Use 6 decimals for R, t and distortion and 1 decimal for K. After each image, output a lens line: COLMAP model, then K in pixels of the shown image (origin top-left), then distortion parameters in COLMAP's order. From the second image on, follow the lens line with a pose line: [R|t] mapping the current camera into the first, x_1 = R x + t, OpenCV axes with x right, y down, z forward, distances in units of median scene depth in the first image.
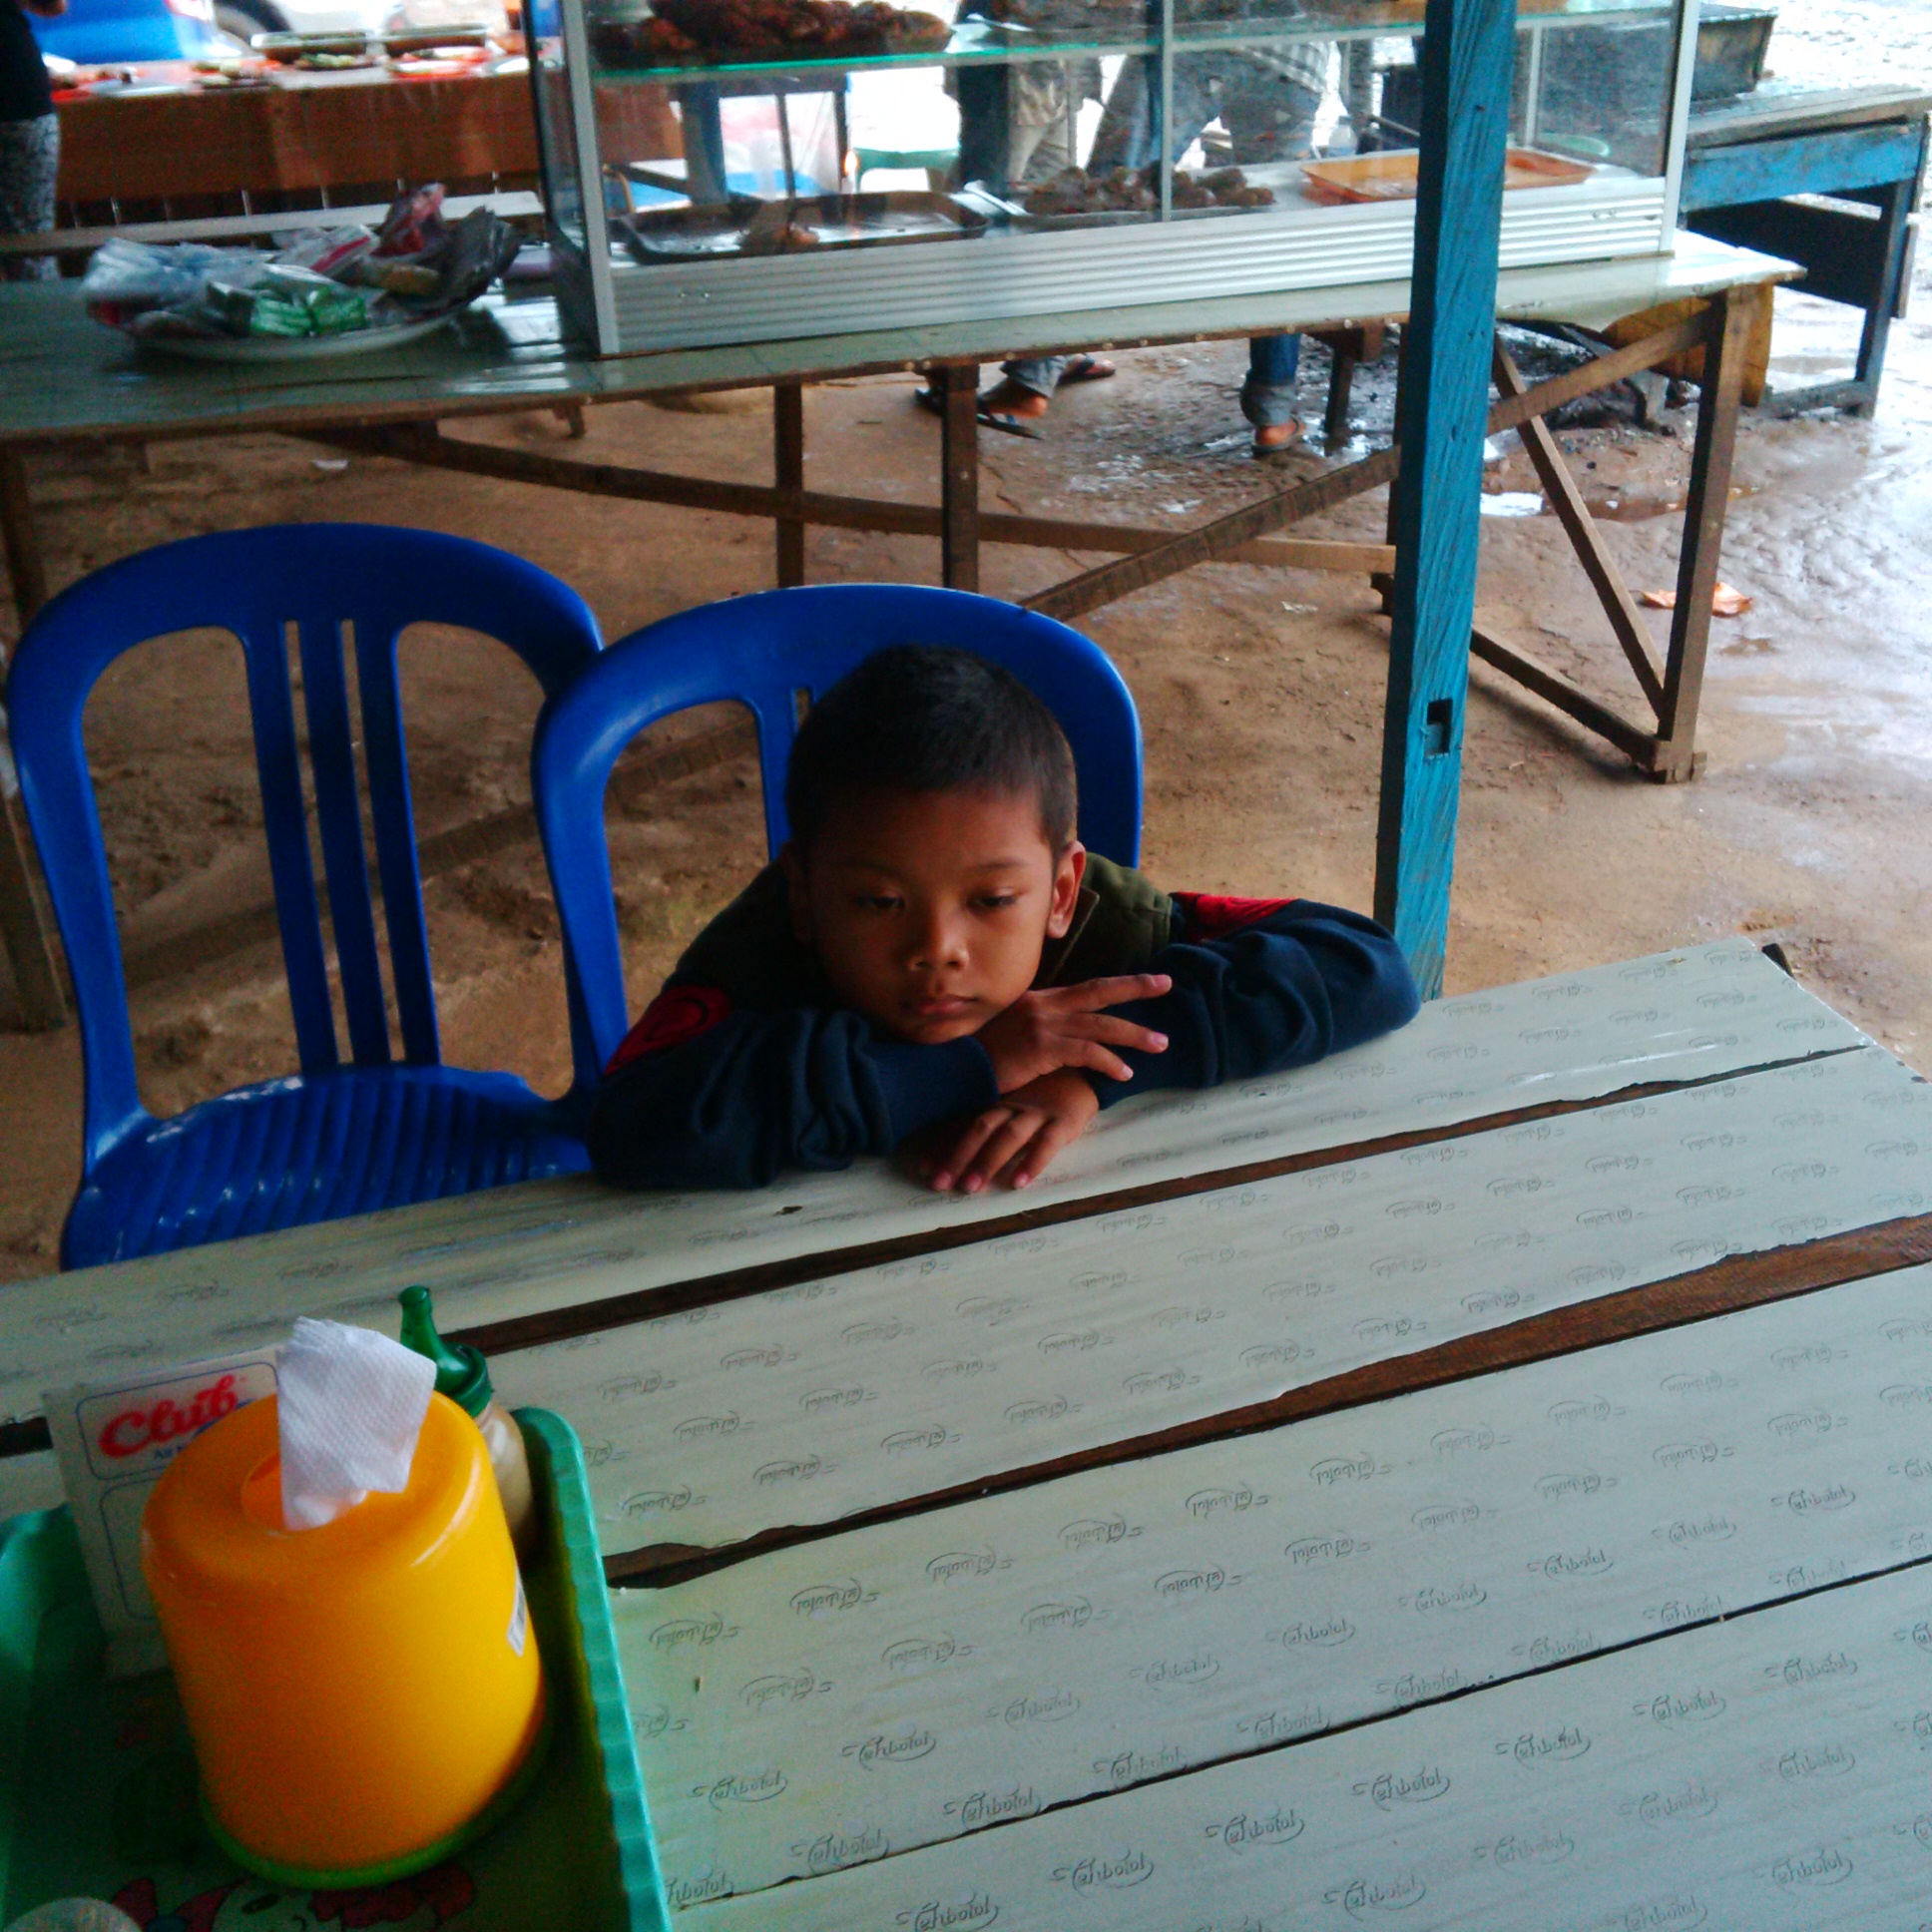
lens RADIAL K [[2125.5, 0, 966.0], [0, 2125.5, 966.0], [0, 0, 1]] dist [0.005716, -0.037739]
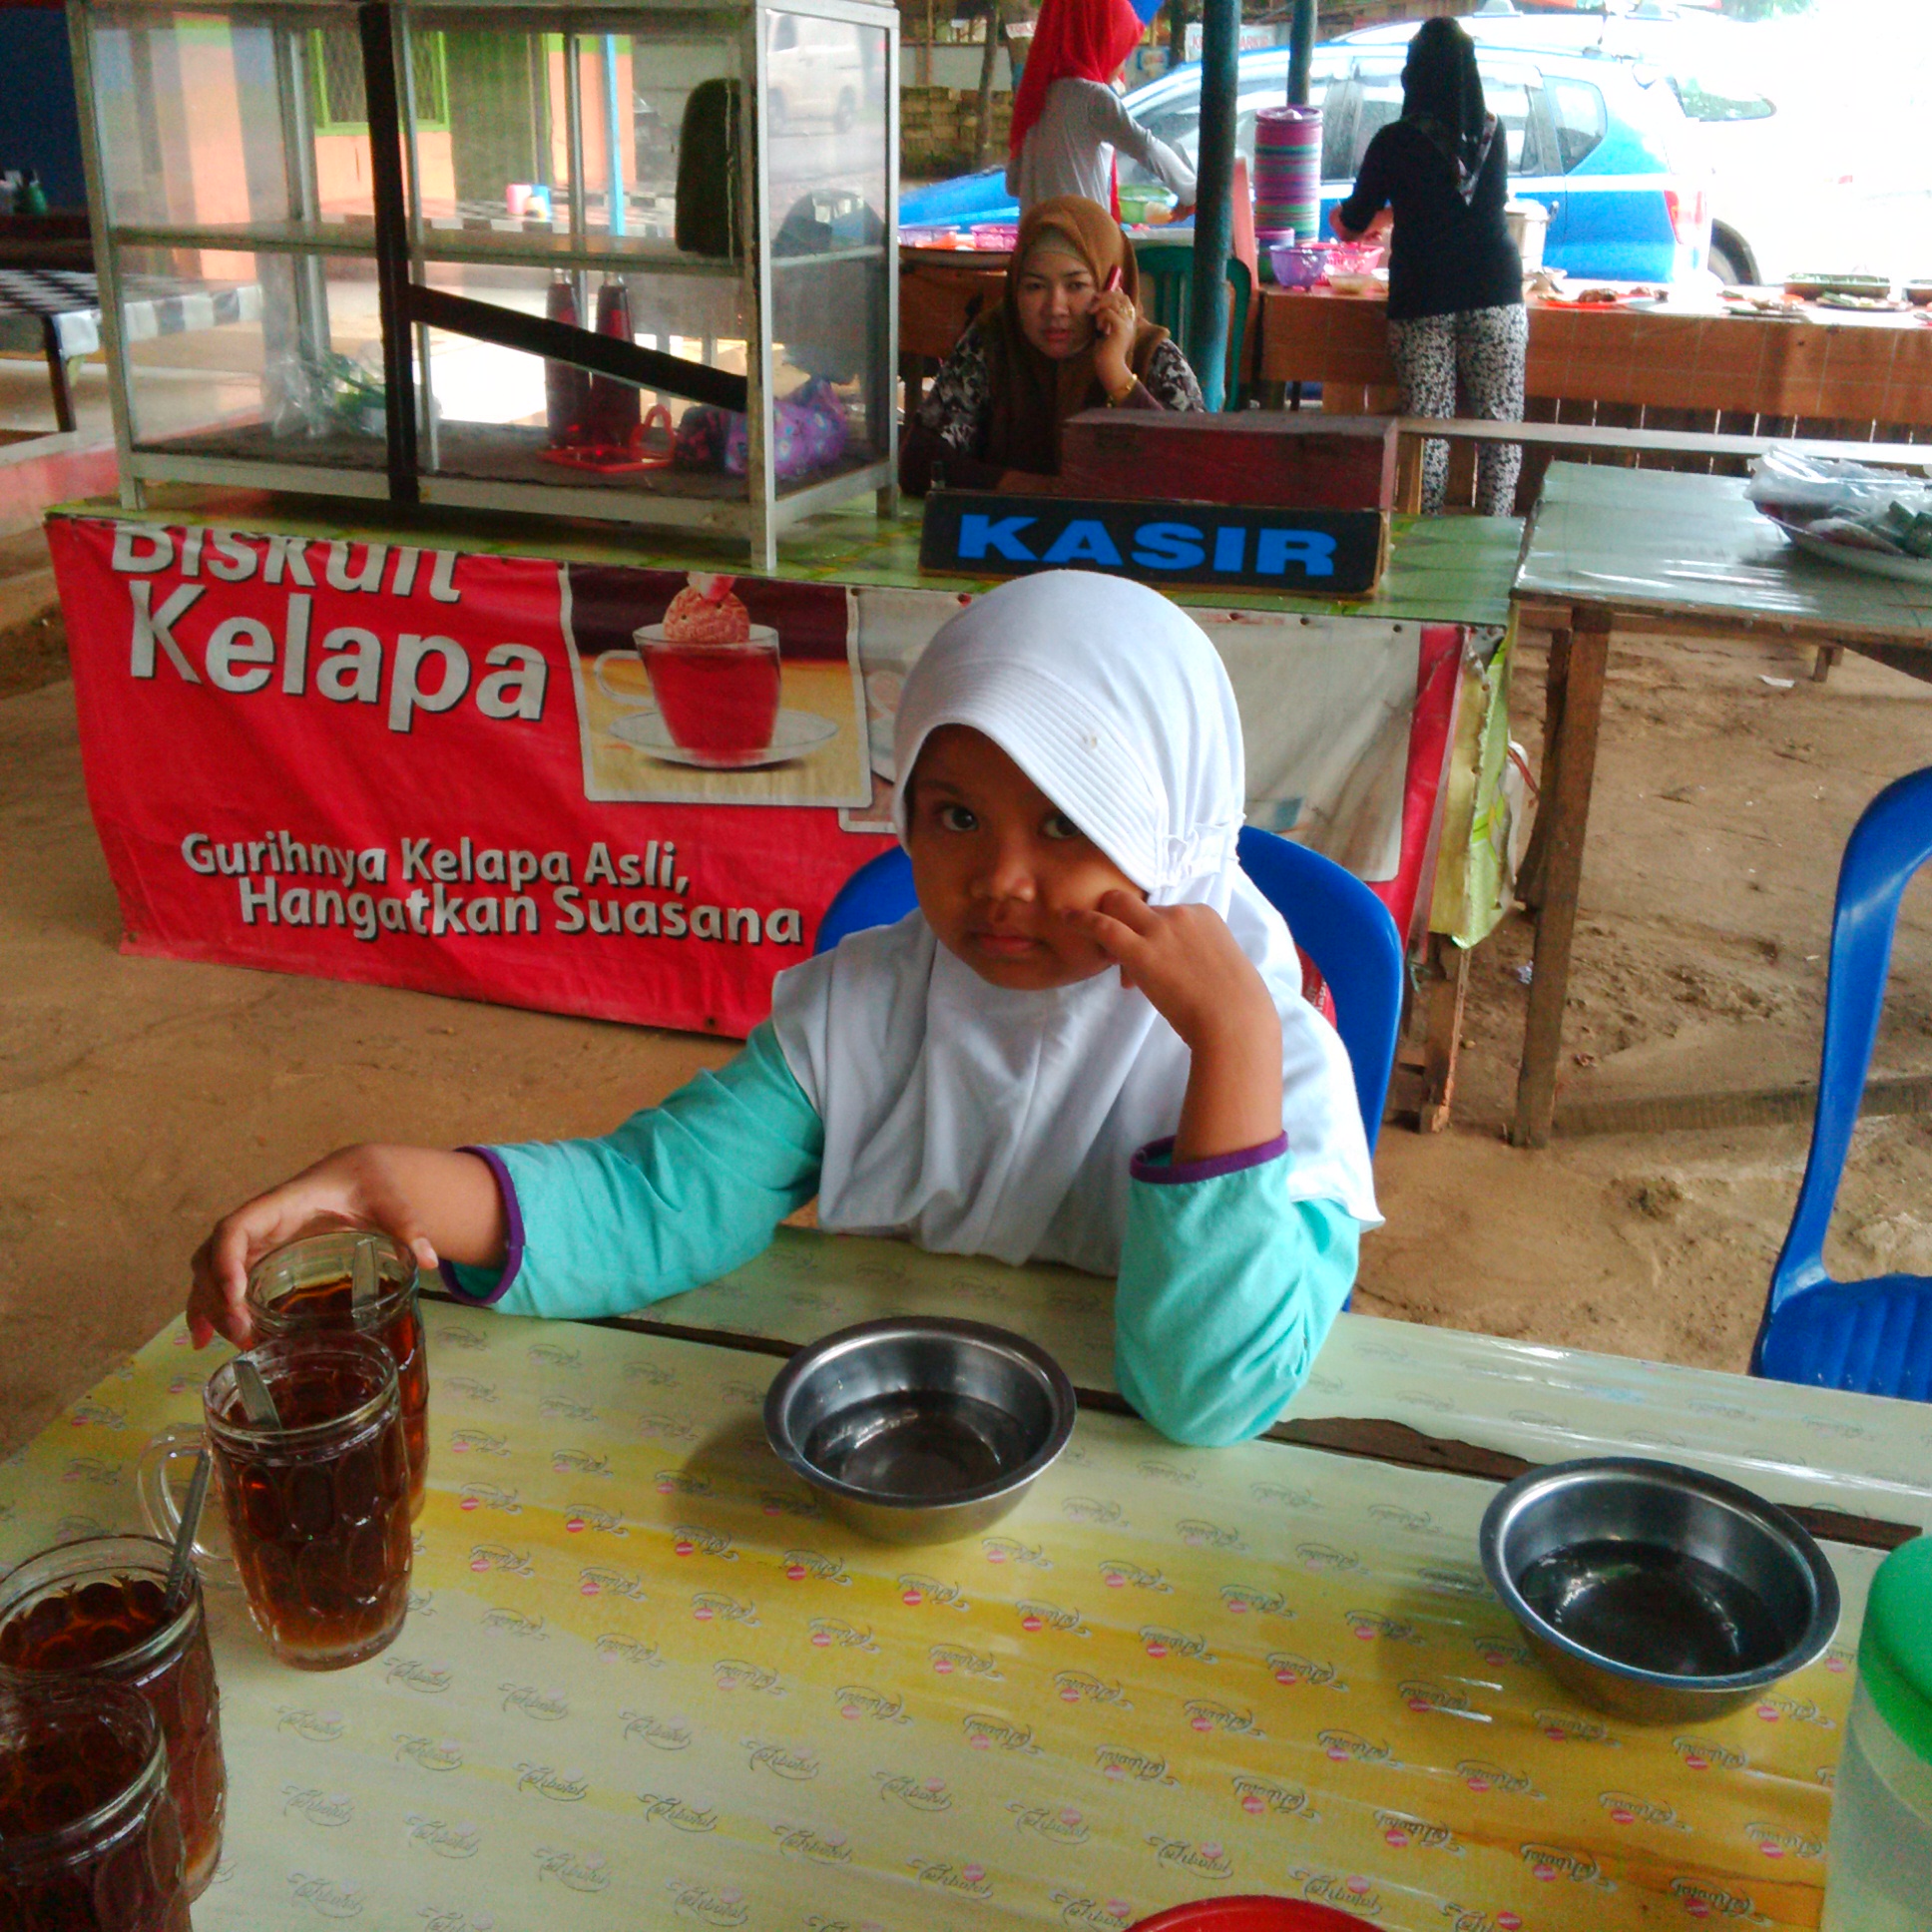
lens RADIAL K [[2125.5, 0, 966.0], [0, 2125.5, 966.0], [0, 0, 1]] dist [0.005716, -0.037739]
pose [[0.842759, 0.250165, -0.476628, -0.151659], [-0.294315, 0.955522, -0.018879, 0.037645], [0.450706, 0.156189, 0.878902, -0.061899]]
